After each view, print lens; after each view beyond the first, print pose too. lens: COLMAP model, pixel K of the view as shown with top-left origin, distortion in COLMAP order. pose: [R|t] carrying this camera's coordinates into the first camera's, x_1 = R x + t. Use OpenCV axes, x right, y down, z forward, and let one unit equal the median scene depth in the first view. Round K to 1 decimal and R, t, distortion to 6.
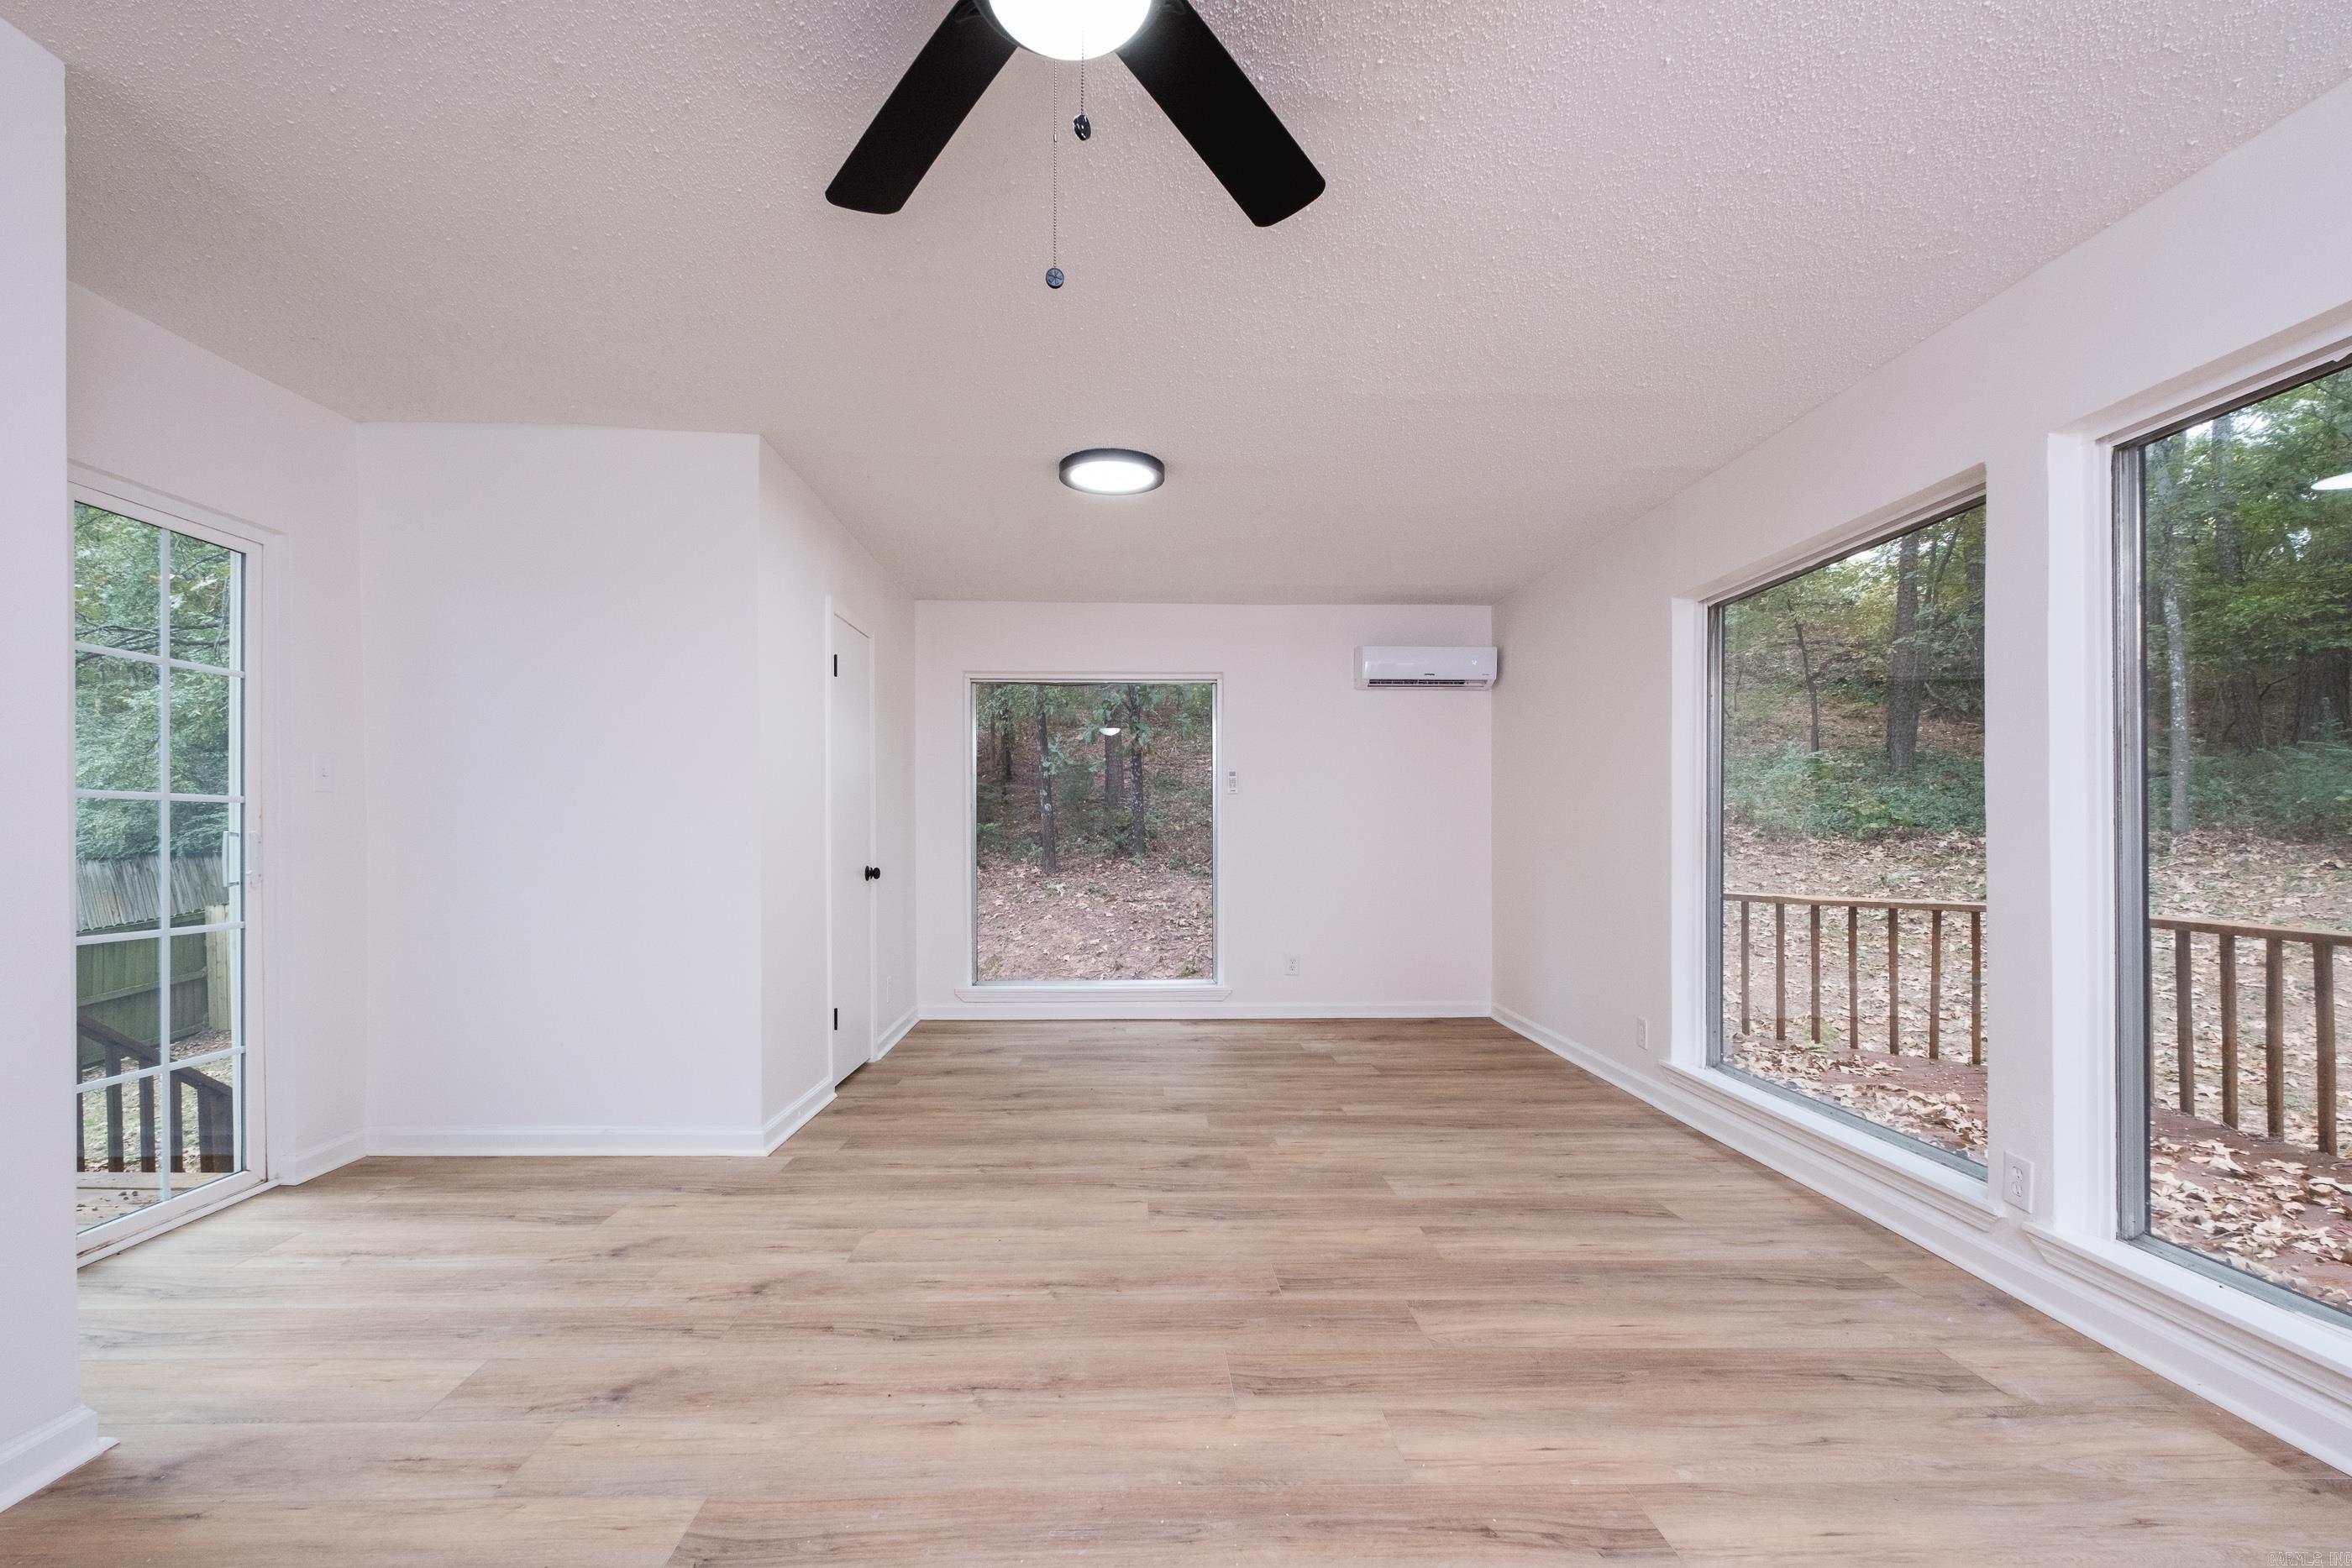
lens RADIAL K [[988.8, 0, 1187.9], [0, 988.8, 810.0], [0, 0, 1]] dist [0.012425, -0.007654]
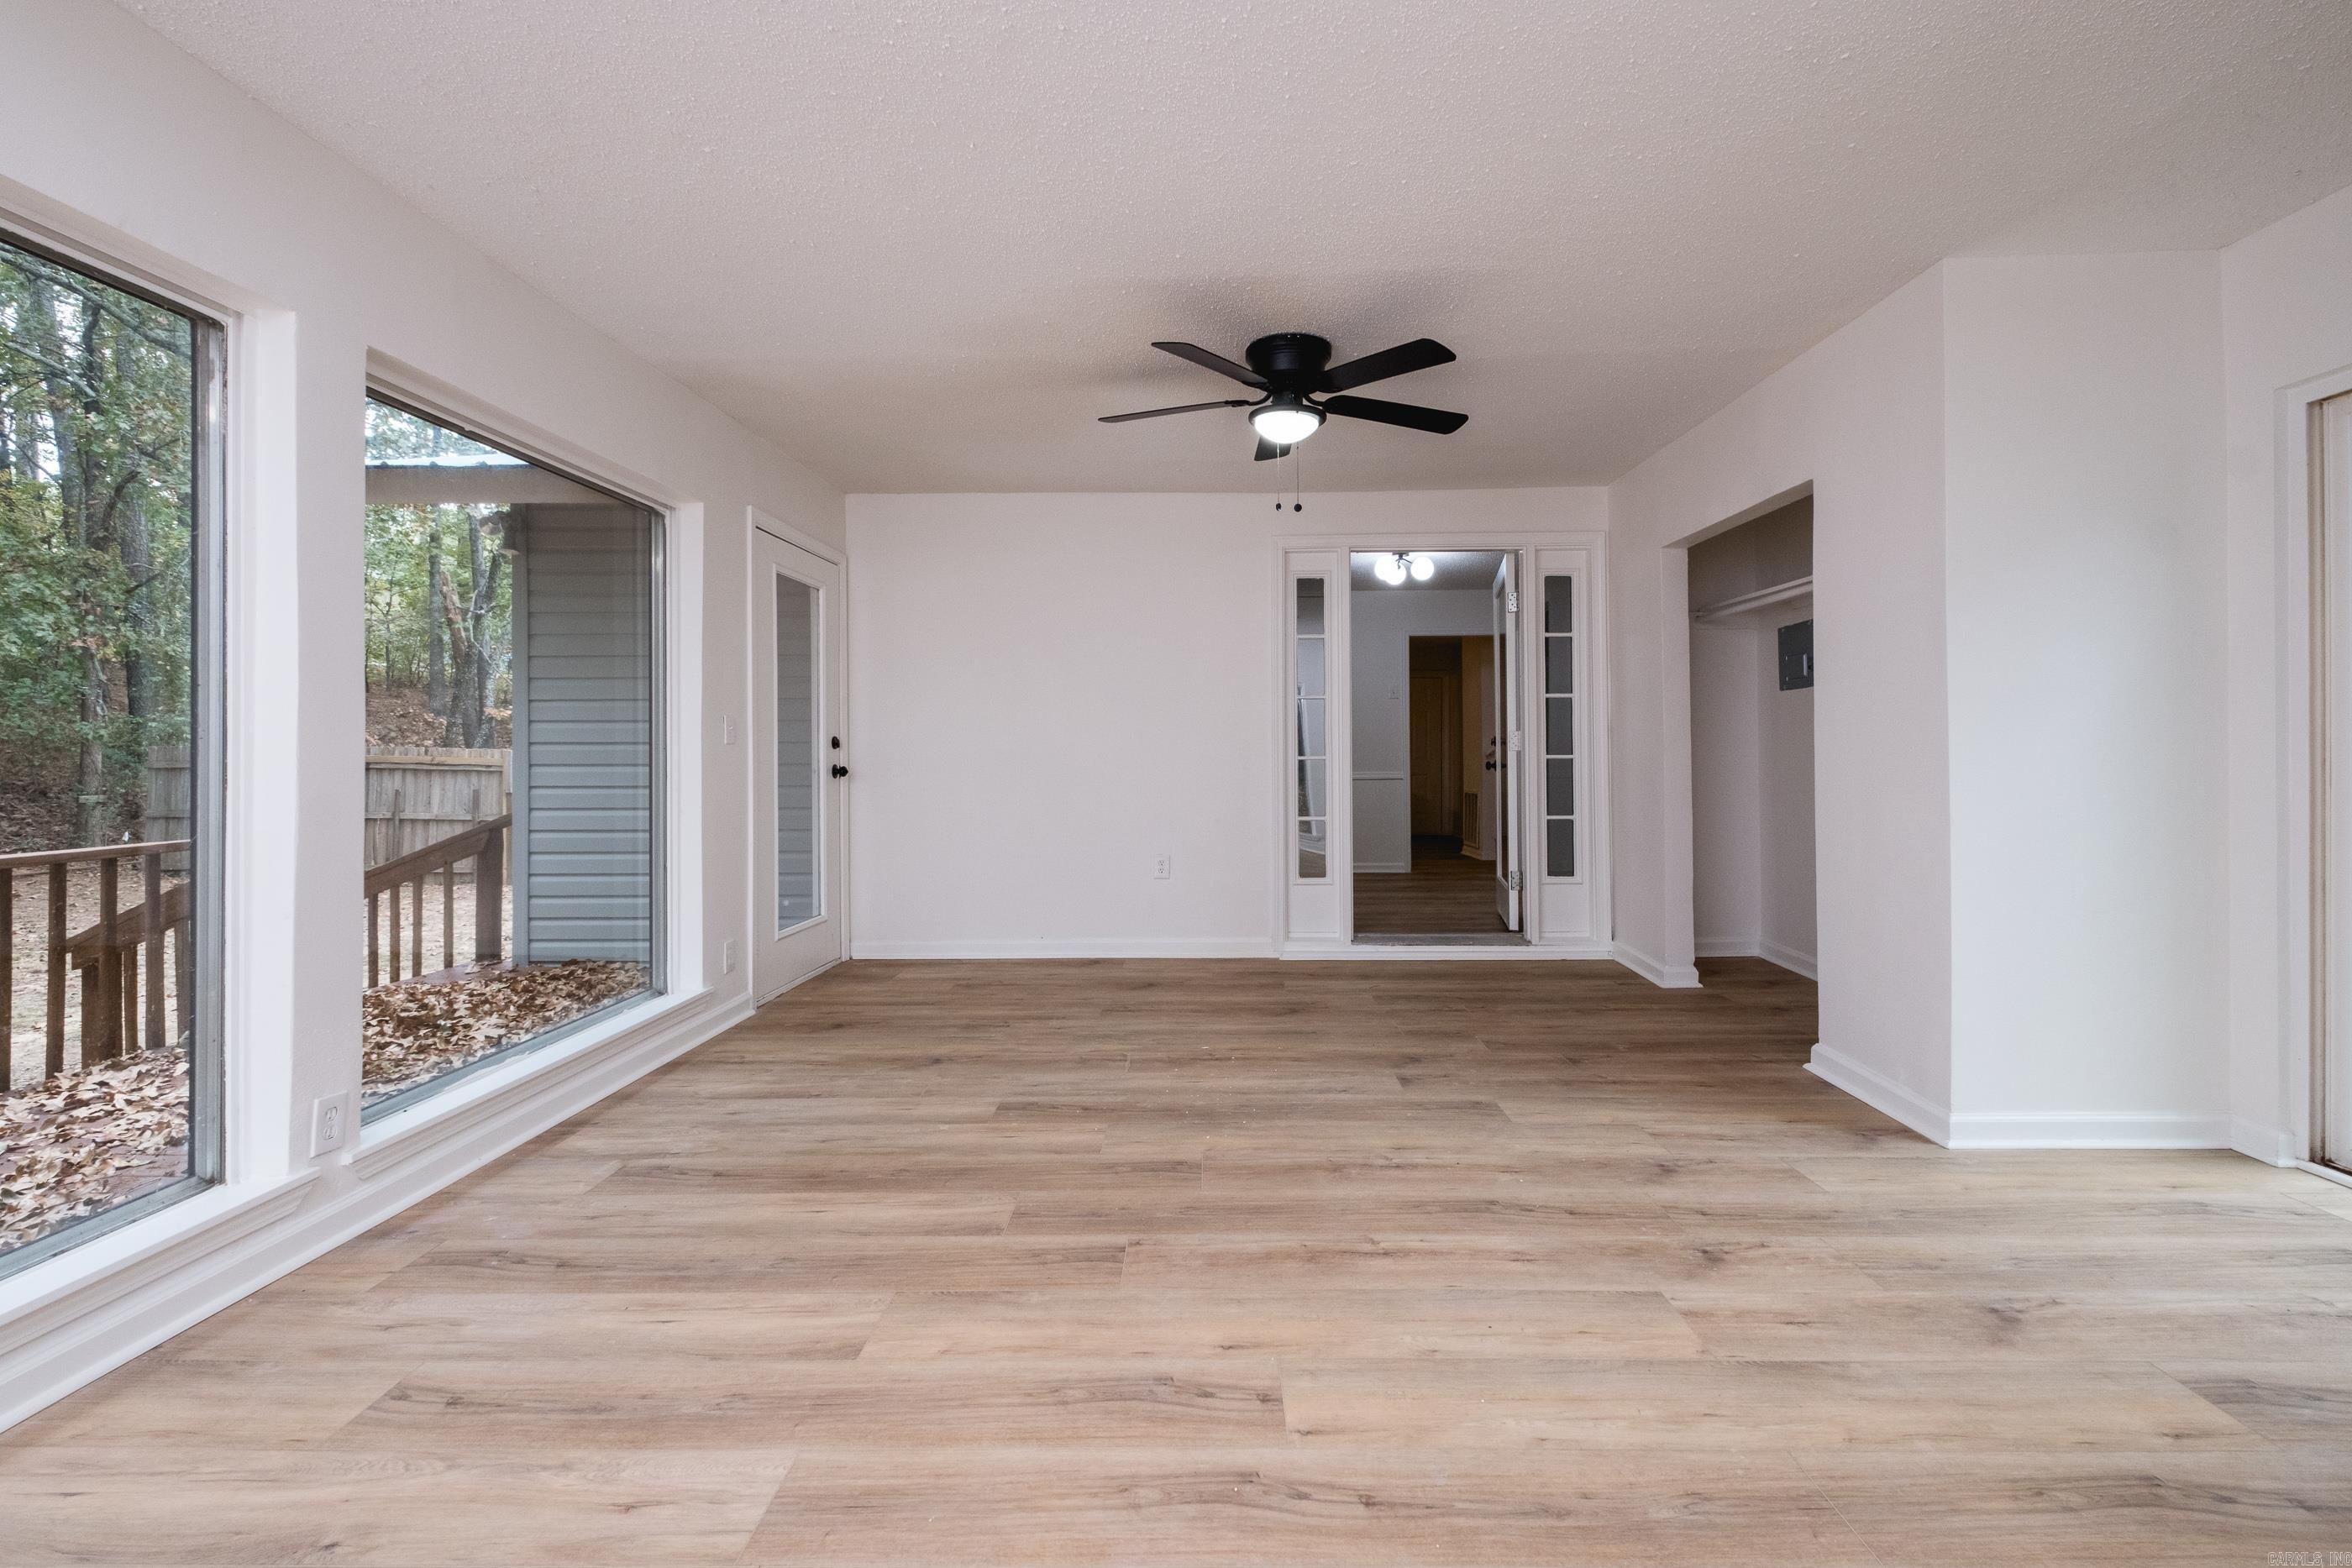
lens RADIAL K [[999.2, 0, 1195.0], [0, 999.2, 783.1], [0, 0, 1]] dist [0.001896, -0.004627]
pose [[-0.996810, -0.000662, 0.079806, -0.044579], [0.000209, 0.999940, 0.010911, 0.050254], [-0.079809, 0.010893, -0.996751, 1.994932]]
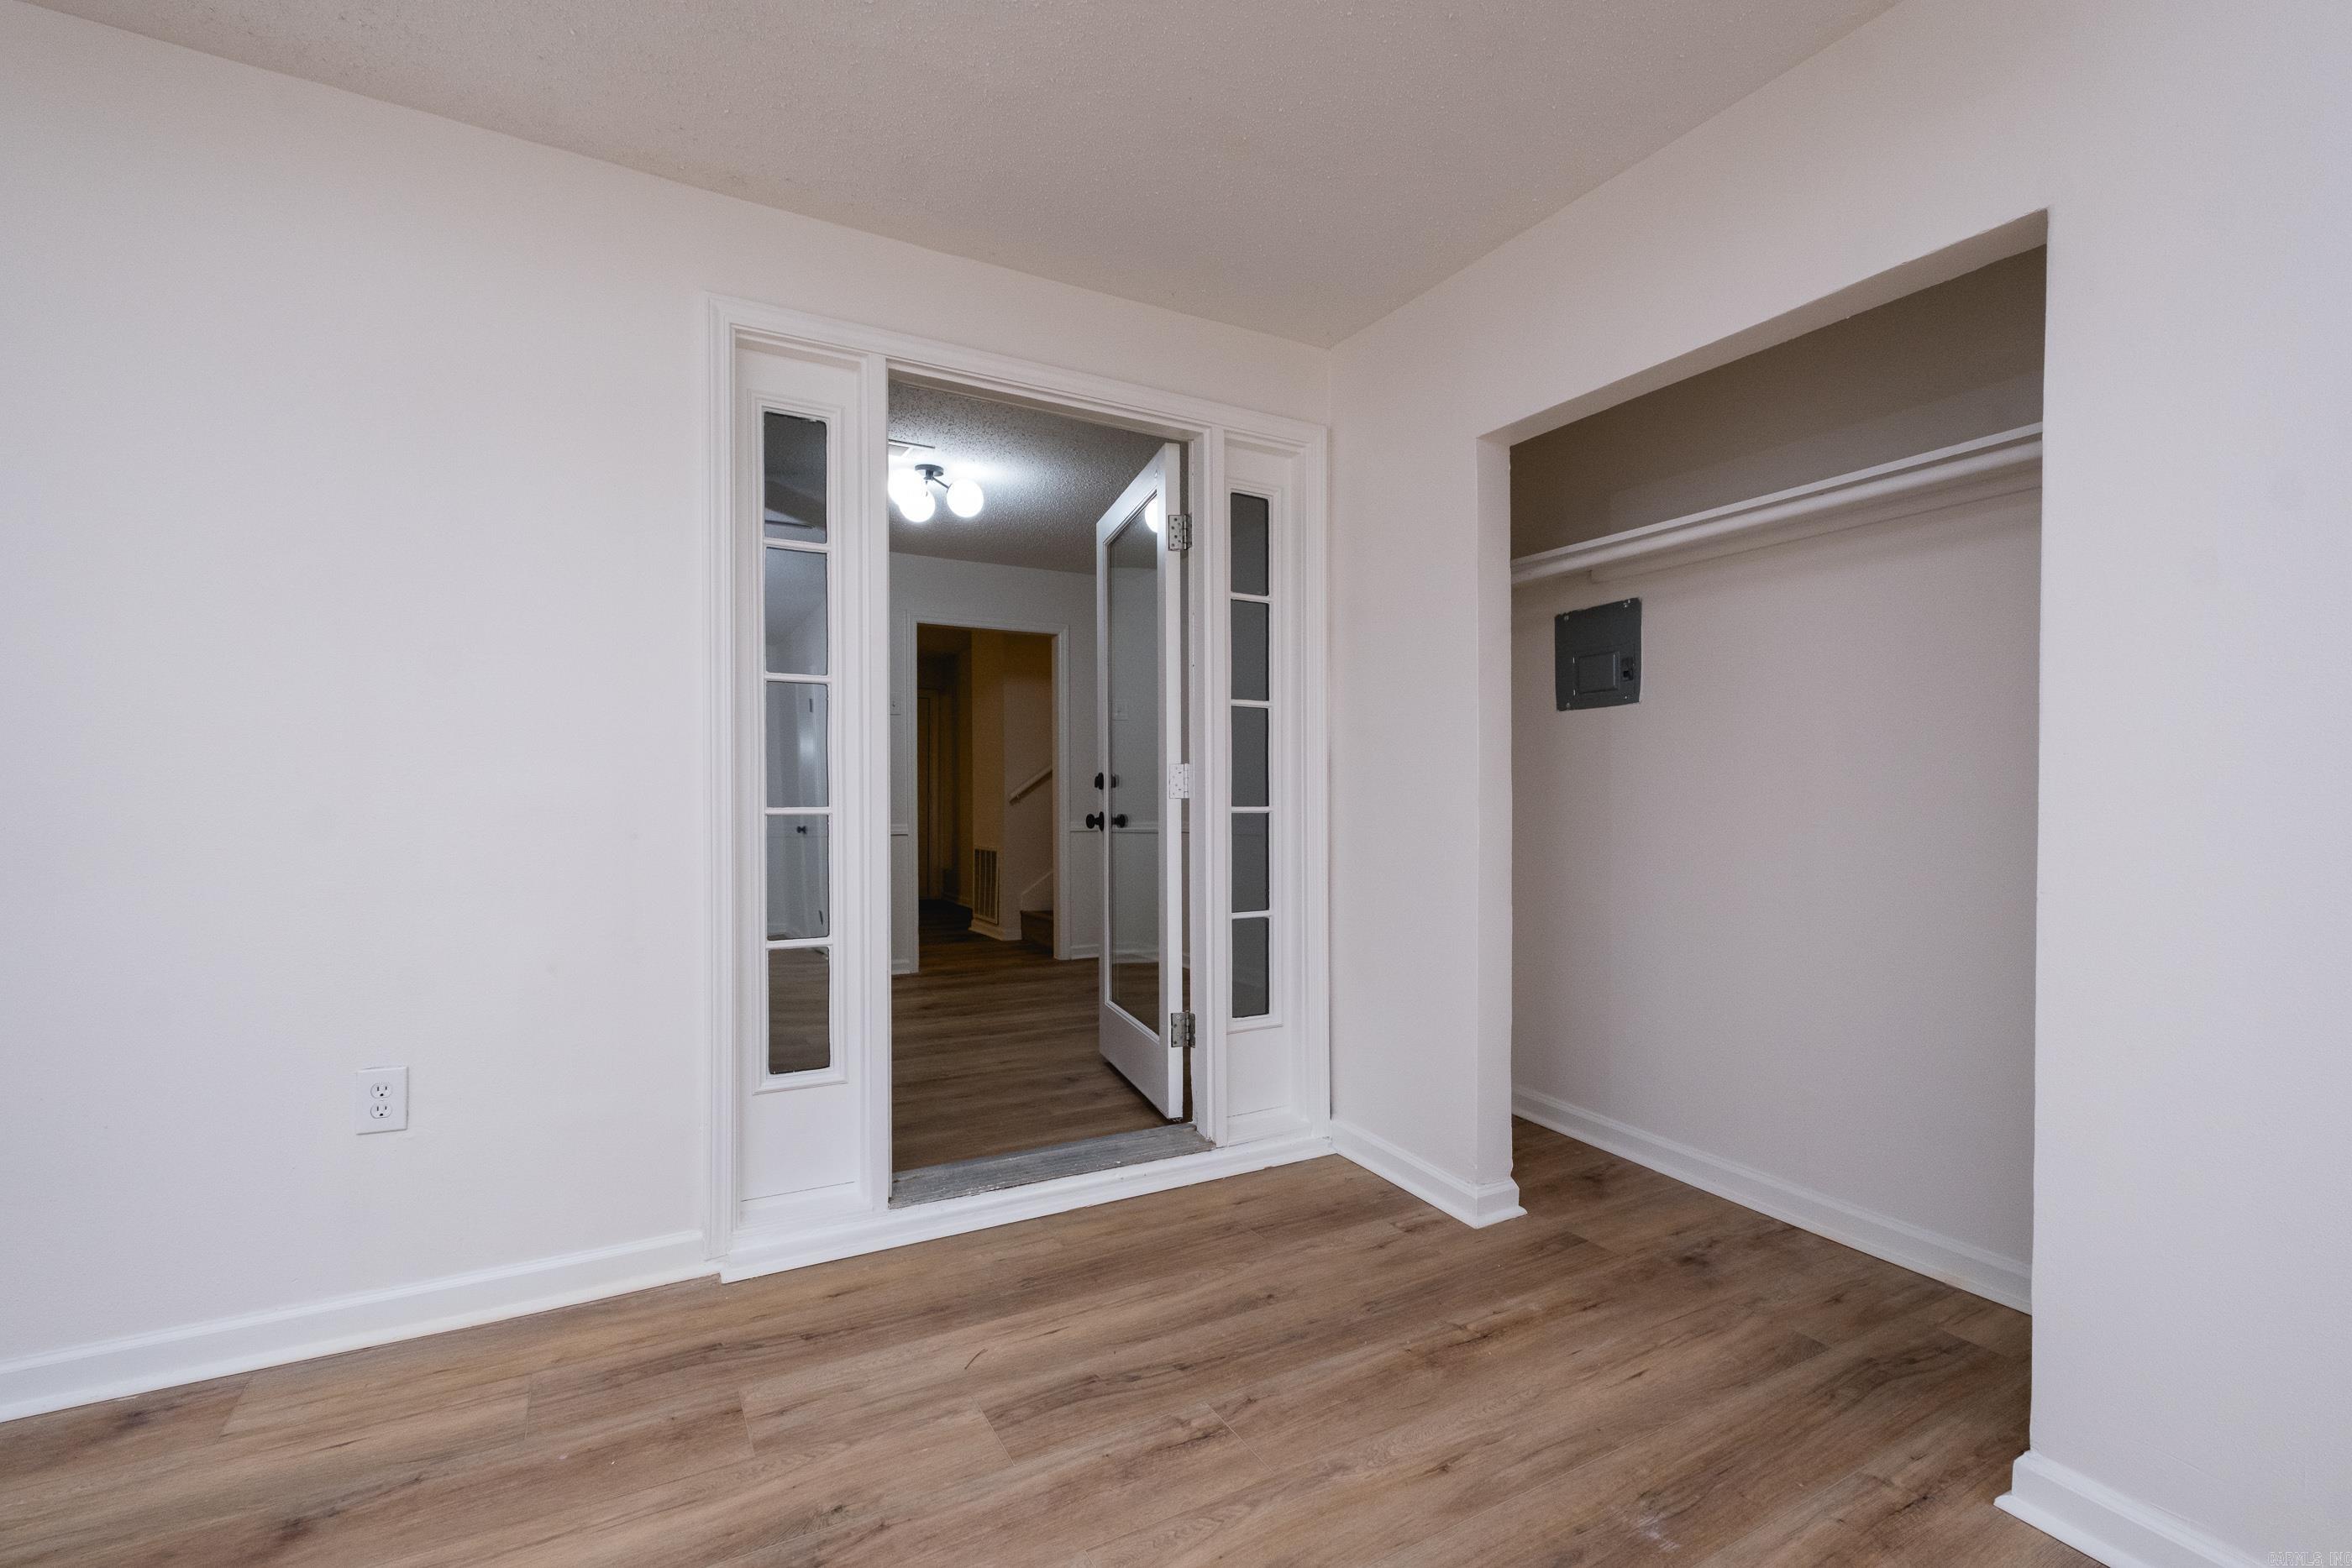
lens RADIAL K [[1011.7, 0, 1173.1], [0, 1011.7, 793.9], [0, 0, 1]] dist [0.013863, -0.008177]
pose [[-0.902616, -0.005760, -0.430408, -0.034665], [0.001794, 0.999851, -0.017142, 0.034274], [0.430443, -0.016245, -0.902471, 1.435161]]
